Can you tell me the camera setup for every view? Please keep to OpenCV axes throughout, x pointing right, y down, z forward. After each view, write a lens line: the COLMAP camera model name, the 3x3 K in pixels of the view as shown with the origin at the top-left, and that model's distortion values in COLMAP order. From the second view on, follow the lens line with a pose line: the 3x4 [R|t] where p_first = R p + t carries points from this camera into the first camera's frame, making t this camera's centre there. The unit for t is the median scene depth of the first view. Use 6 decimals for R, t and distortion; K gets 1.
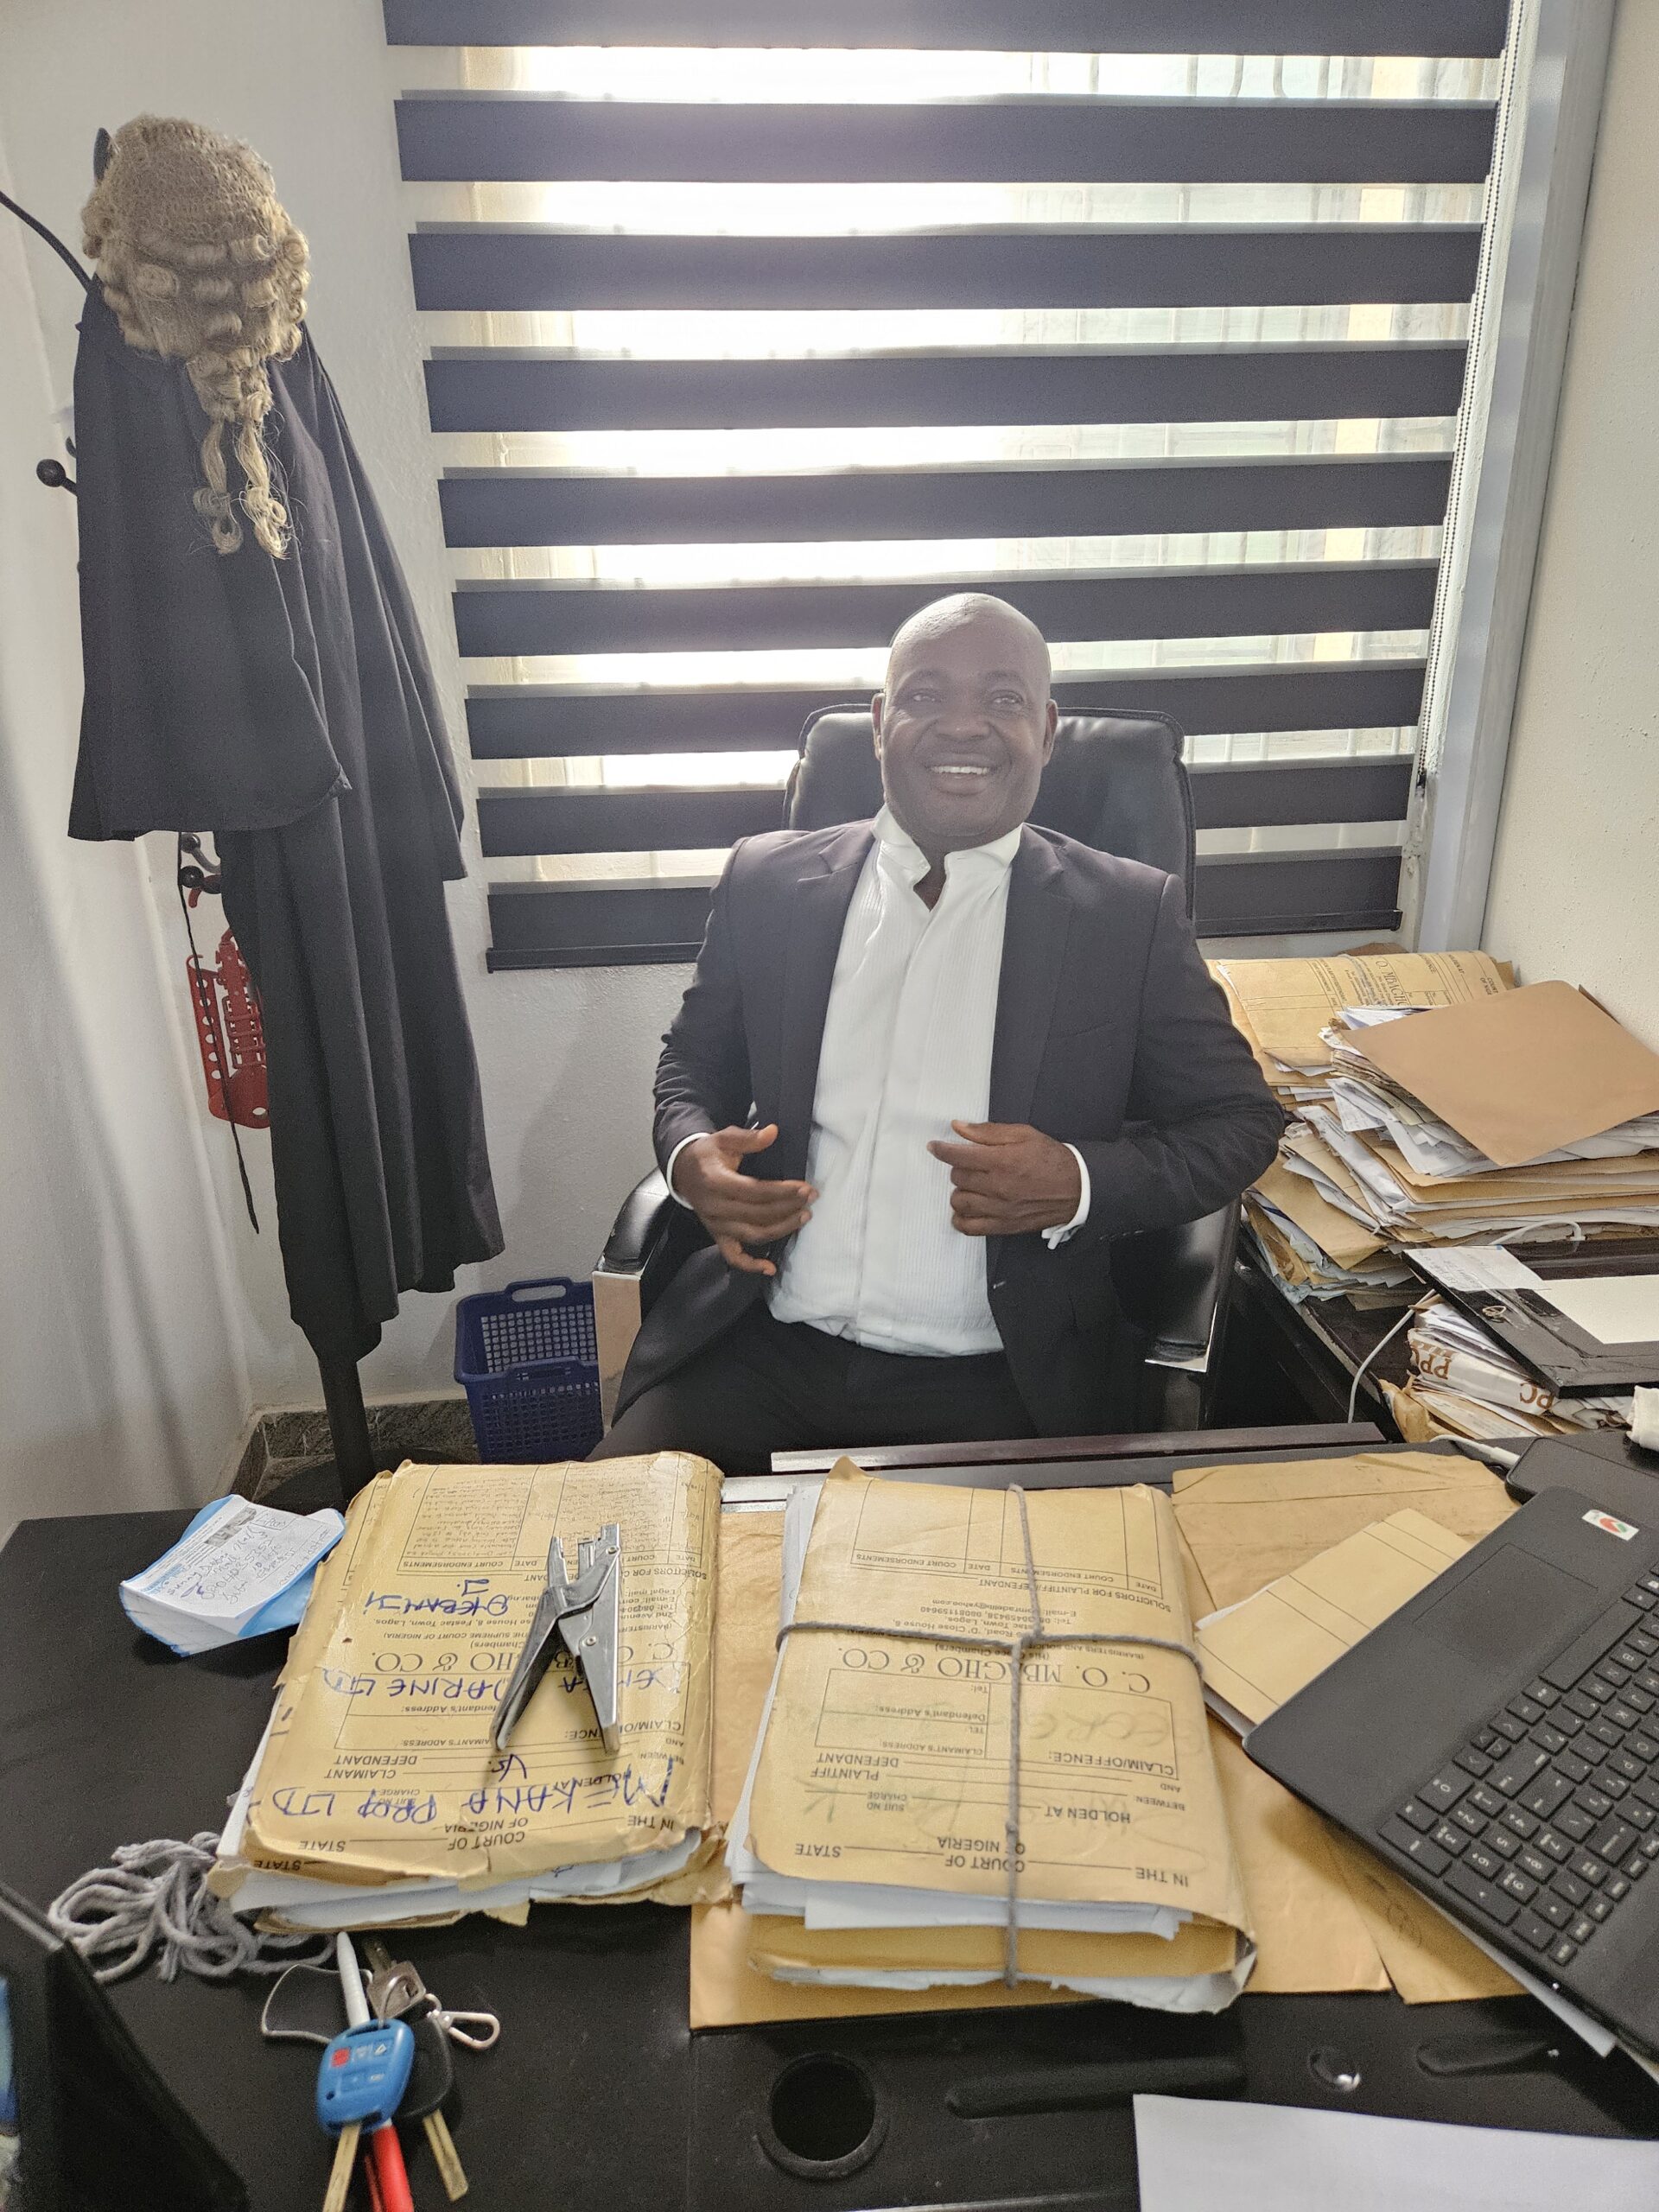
lens RADIAL K [[1475.9, 0, 847.2], [0, 1475.9, 1111.3], [0, 0, 1]] dist [0.074578, -0.071579]
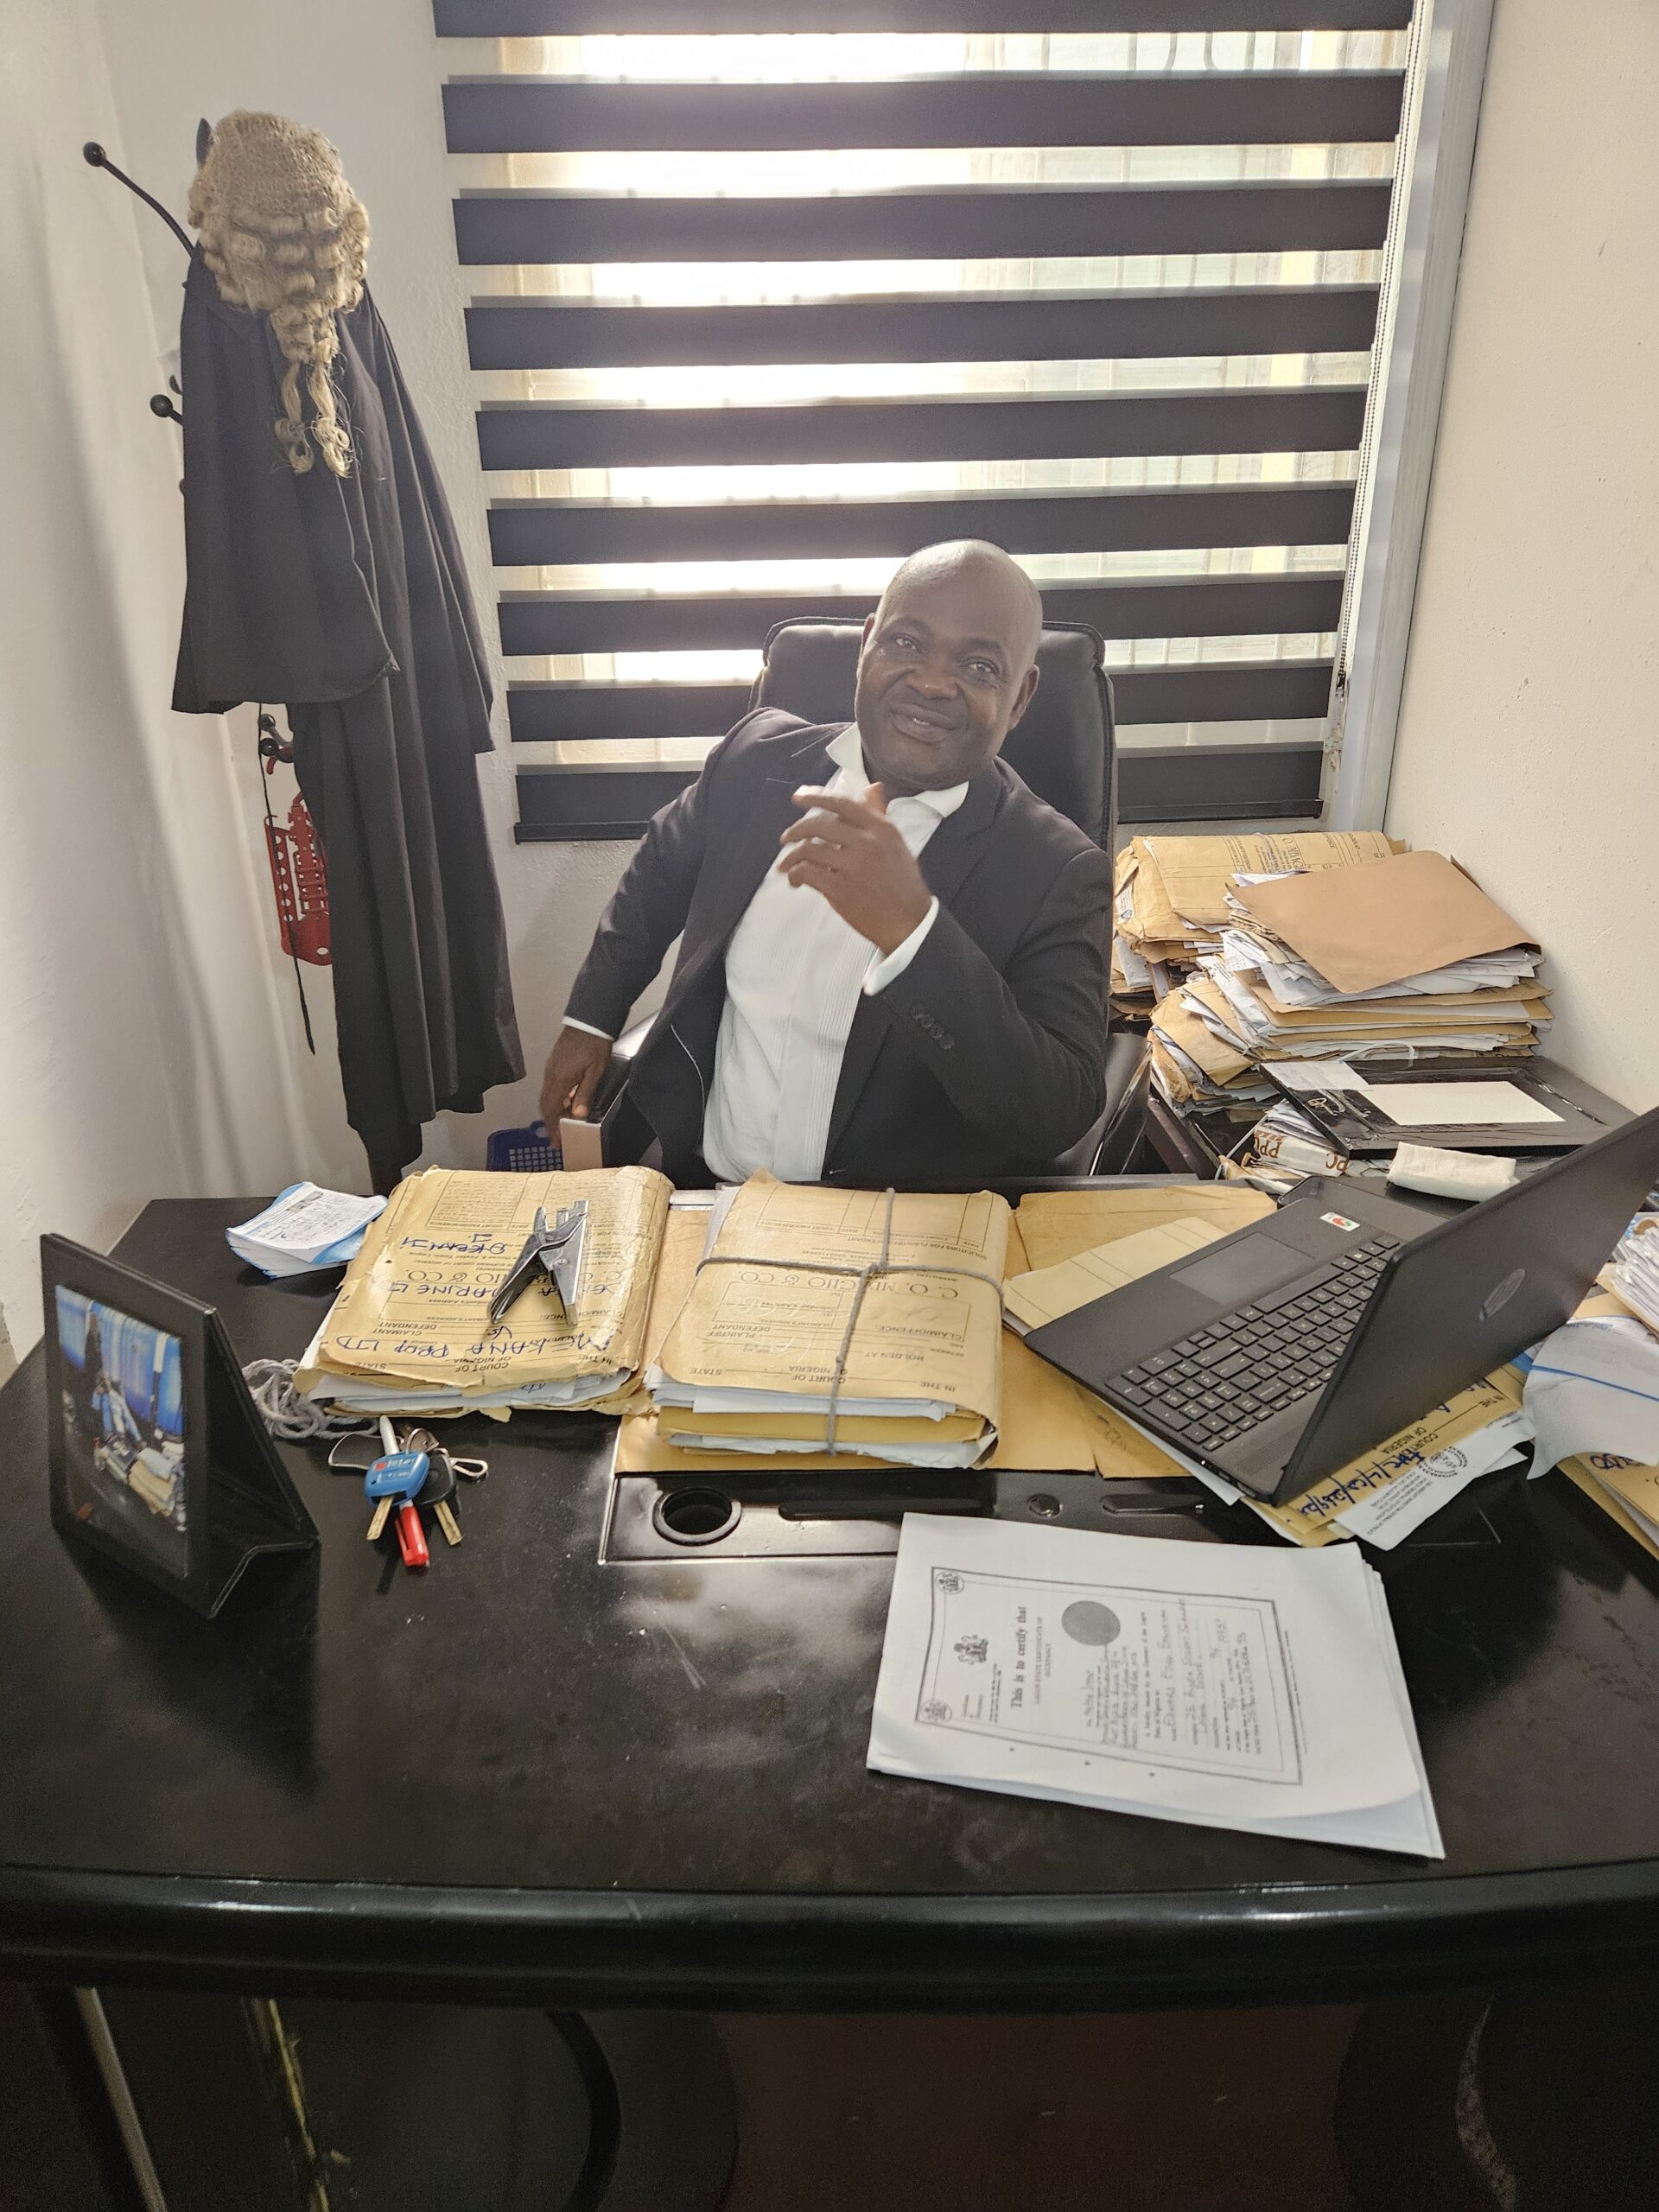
lens RADIAL K [[1480.8, 0, 820.8], [0, 1480.8, 1104.3], [0, 0, 1]] dist [0.068007, -0.063579]
pose [[0.998579, 0.020295, -0.049269, 0.078802], [-0.018693, 0.999289, 0.032756, 0.092616], [0.049899, -0.031788, 0.998248, -0.213516]]
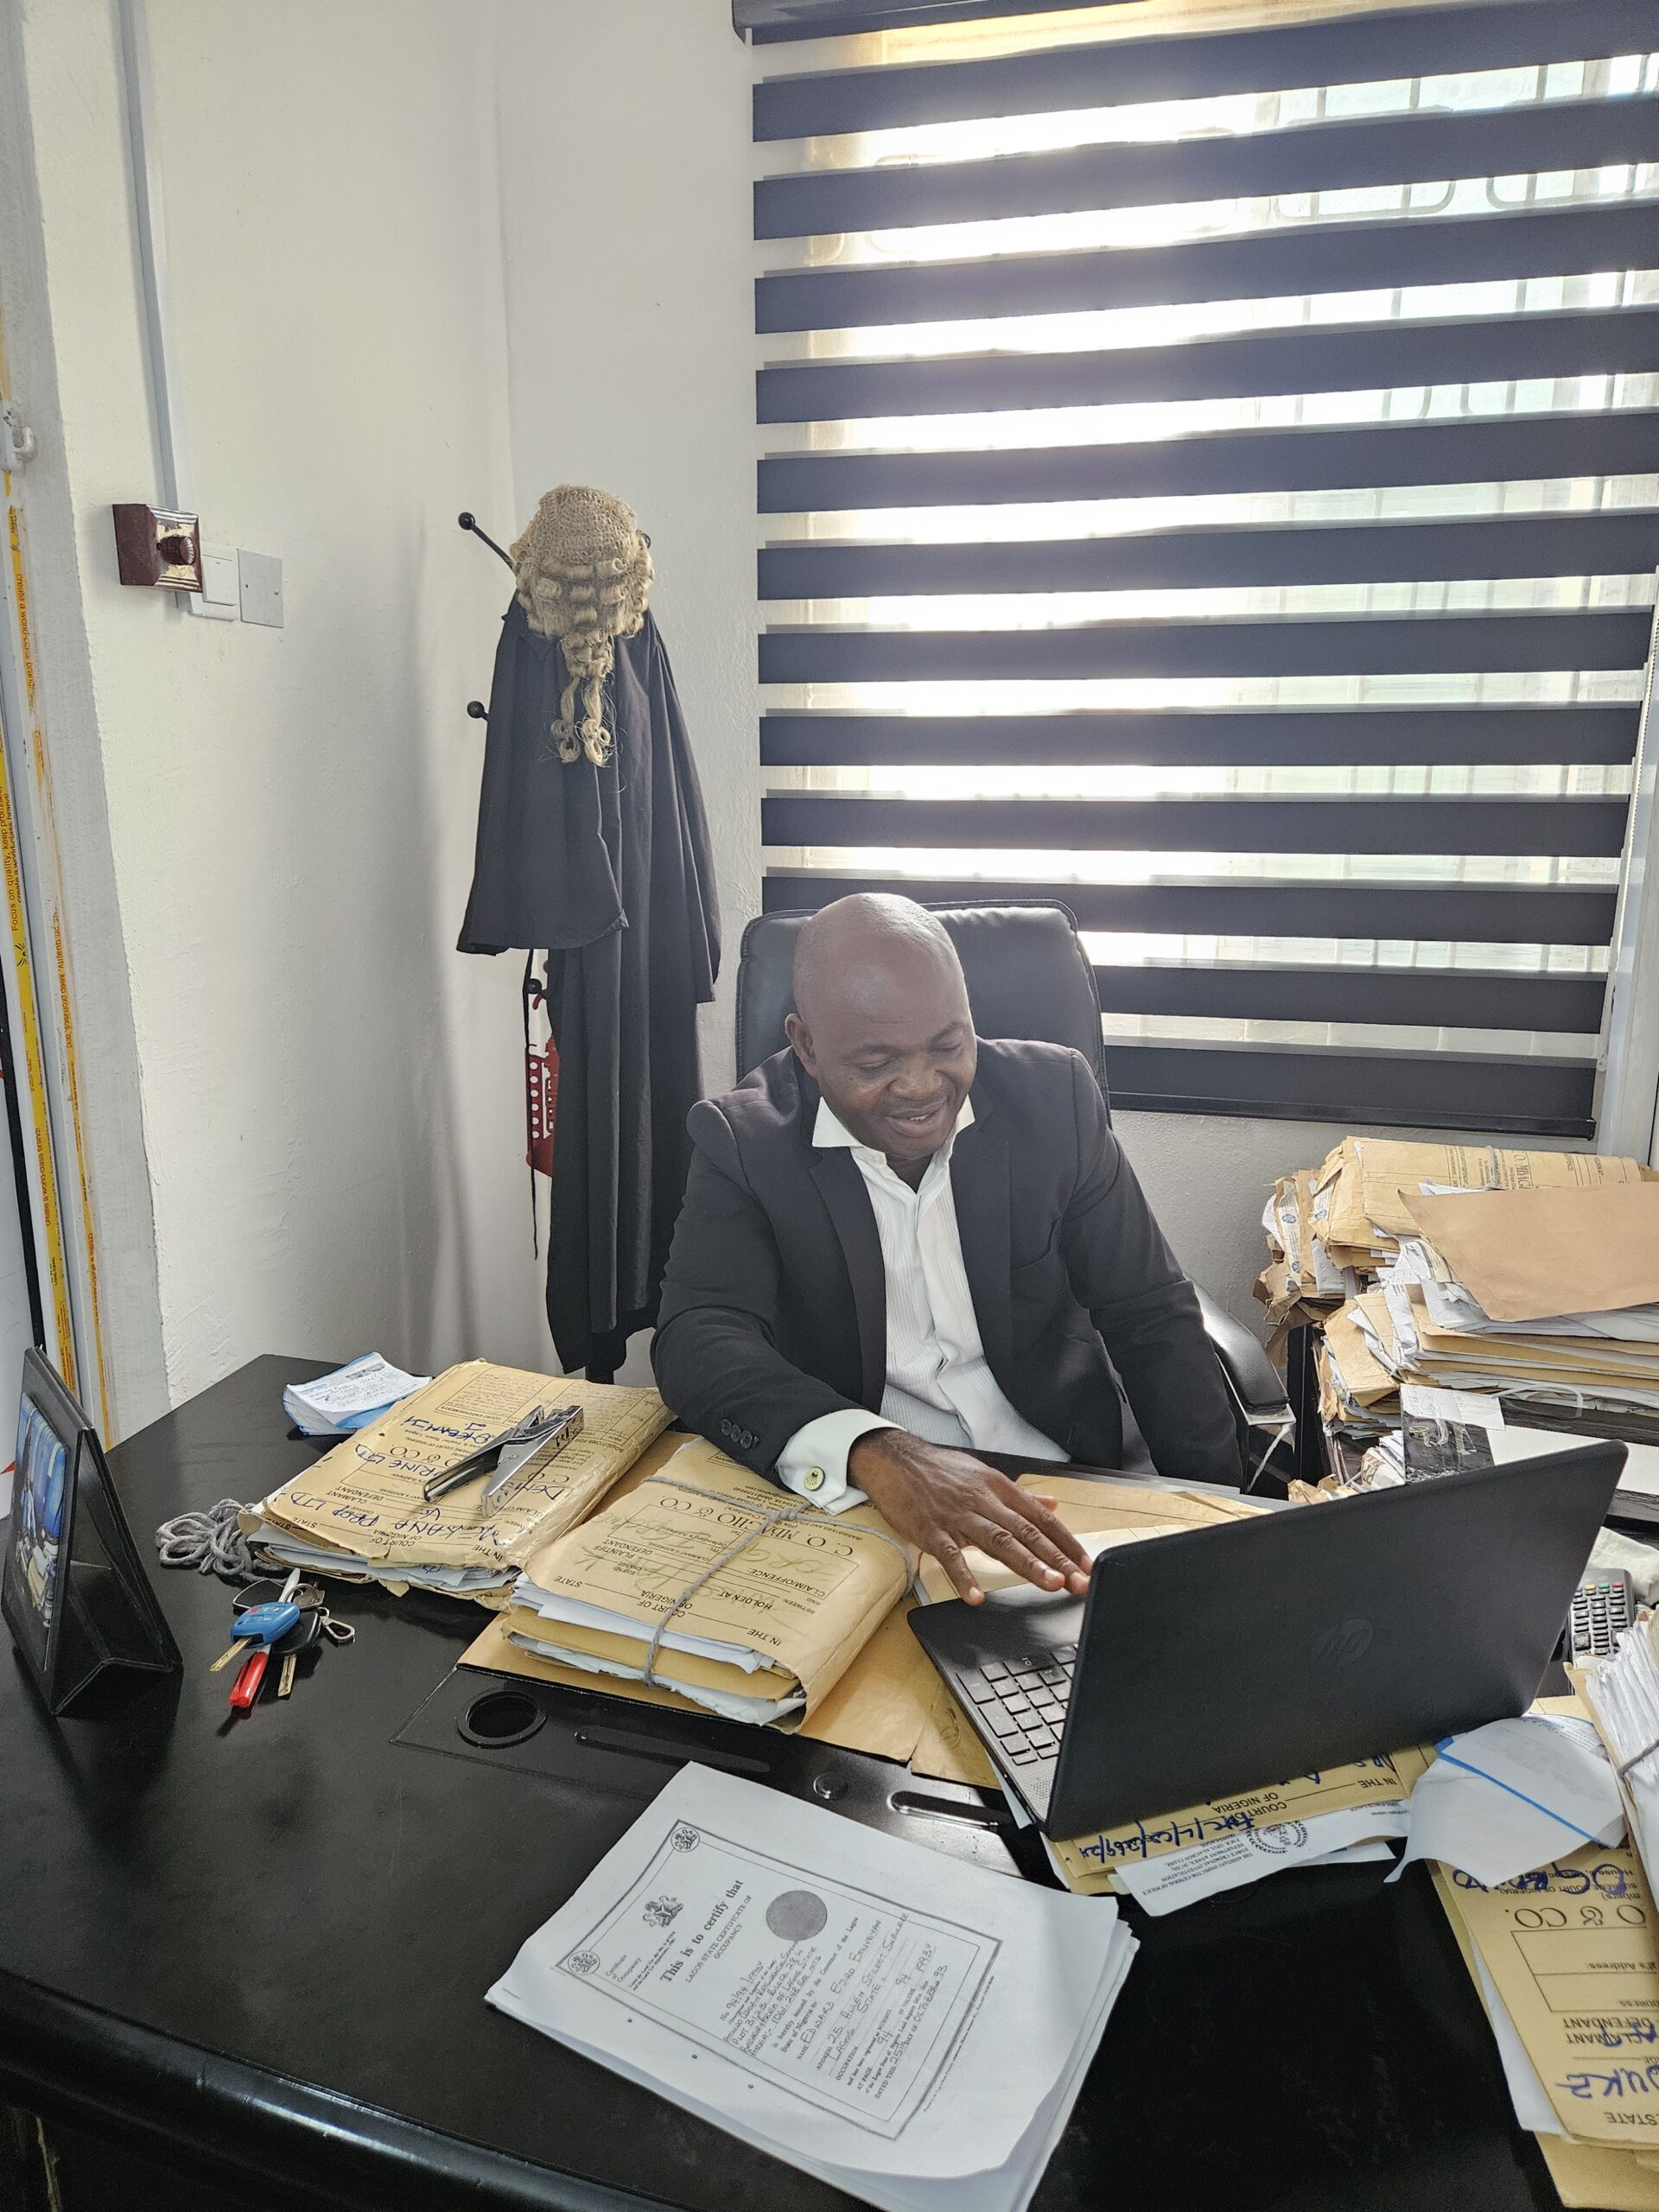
lens RADIAL K [[1485.8, 0, 844.9], [0, 1485.8, 1091.9], [0, 0, 1]] dist [0.059514, -0.046727]
pose [[0.933356, 0.097077, -0.345575, 0.353678], [-0.150711, 0.979748, -0.131829, 0.086302], [0.325779, 0.175126, 0.929085, -0.190571]]
